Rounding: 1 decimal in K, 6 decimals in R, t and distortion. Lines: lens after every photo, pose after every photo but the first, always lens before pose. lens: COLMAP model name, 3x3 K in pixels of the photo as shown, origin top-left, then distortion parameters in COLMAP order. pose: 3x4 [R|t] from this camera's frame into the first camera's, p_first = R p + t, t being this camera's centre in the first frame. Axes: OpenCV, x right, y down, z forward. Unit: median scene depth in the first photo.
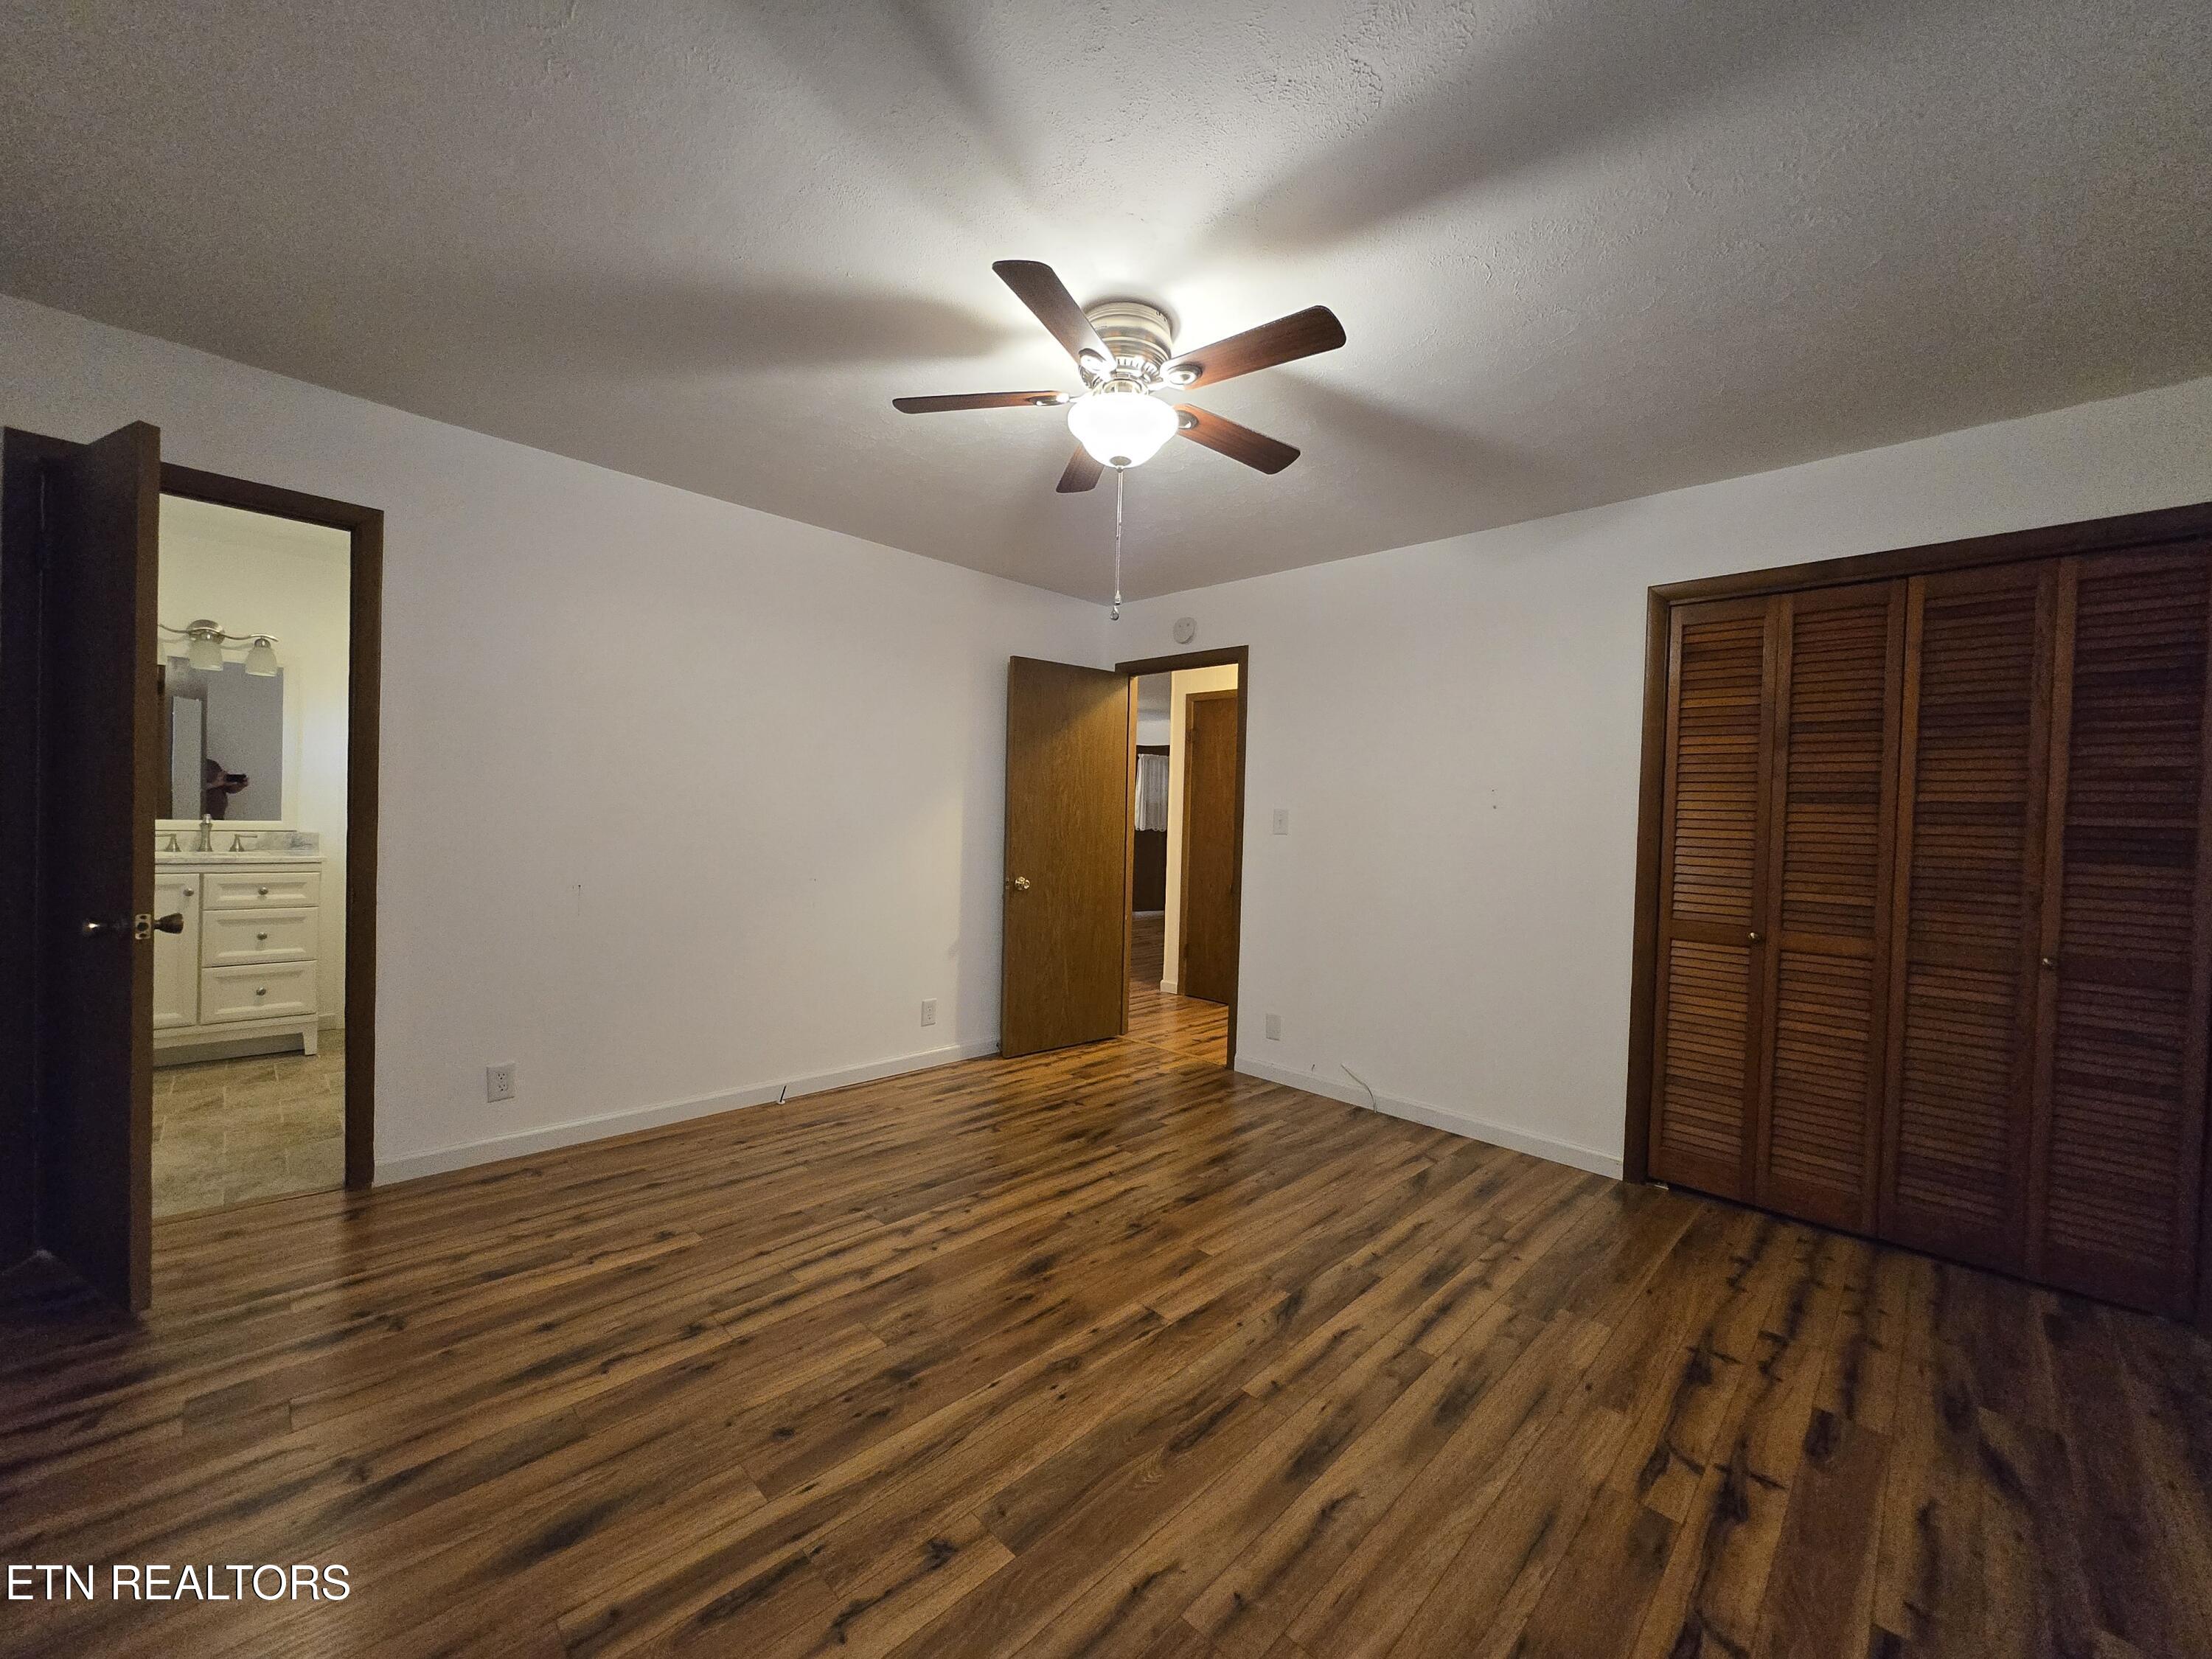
lens RADIAL K [[867.2, 0, 1094.1], [0, 867.2, 826.4], [0, 0, 1]] dist [-0.001485, -0.000459]
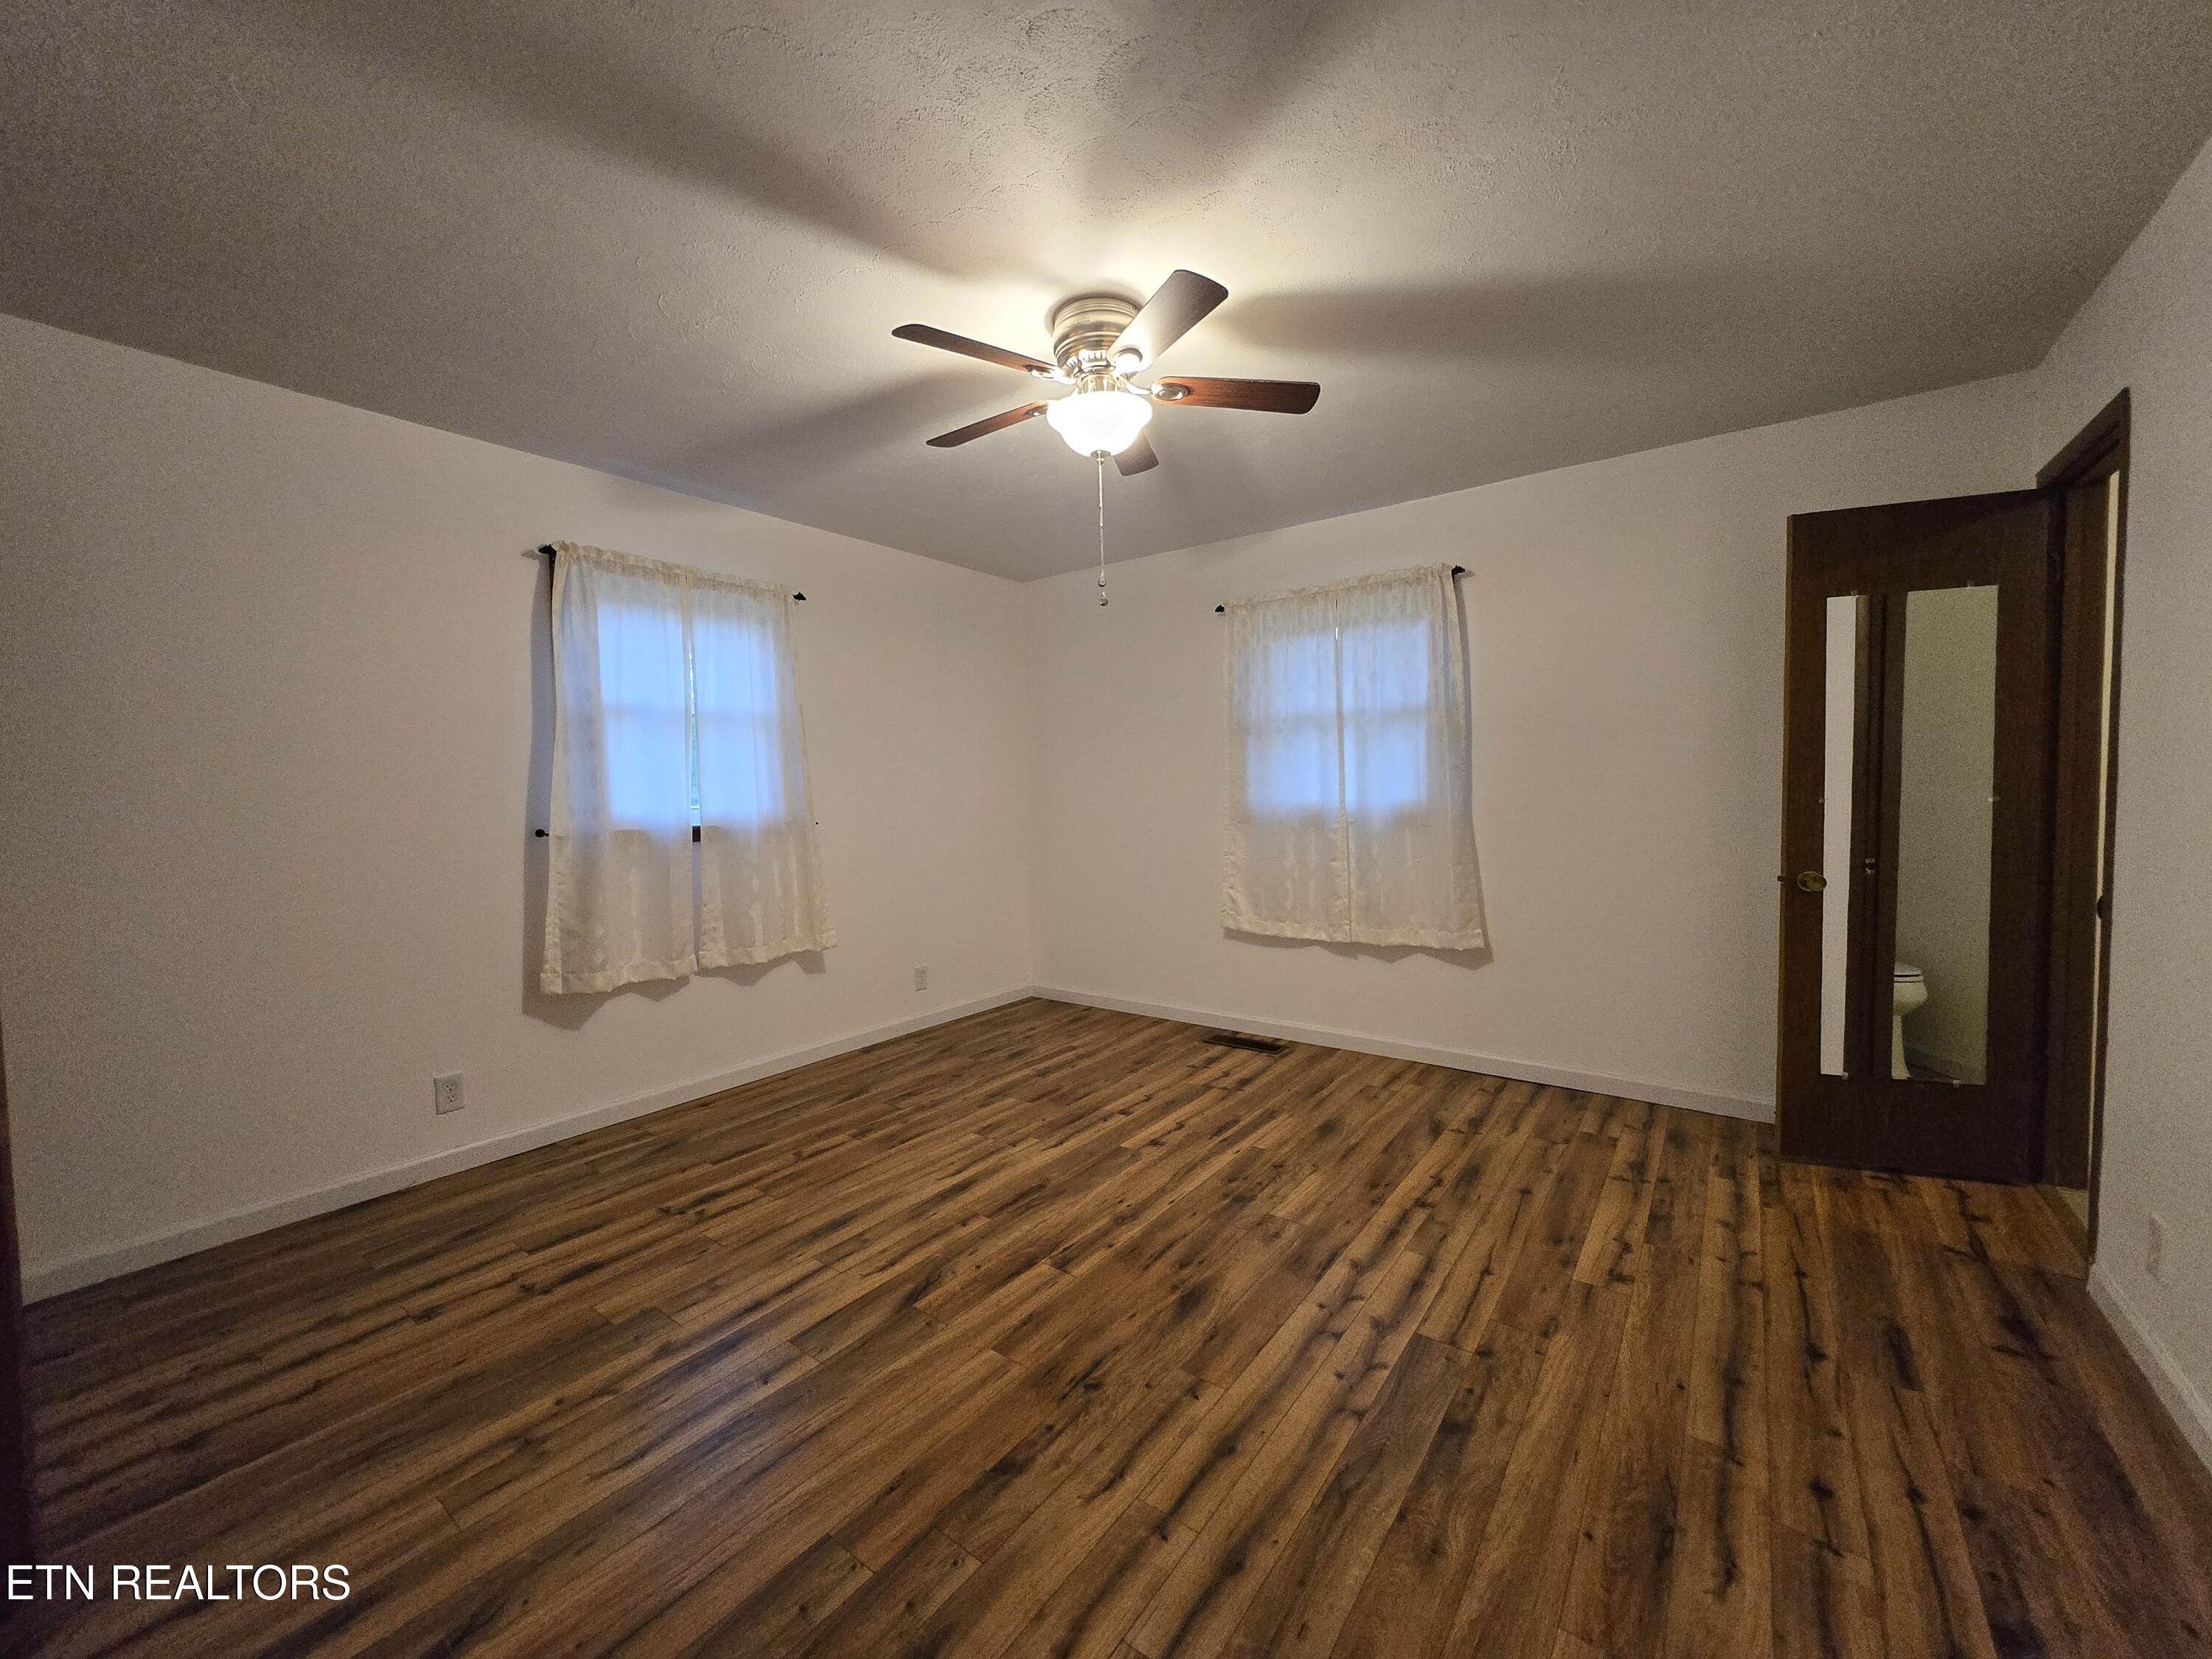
lens RADIAL K [[867.2, 0, 1094.1], [0, 867.2, 826.4], [0, 0, 1]] dist [-0.001485, -0.000459]
pose [[-0.990327, -0.007549, -0.138550, 0.177645], [-0.015319, 0.998363, 0.055101, -0.025877], [0.137907, 0.056691, -0.988821, 2.028710]]
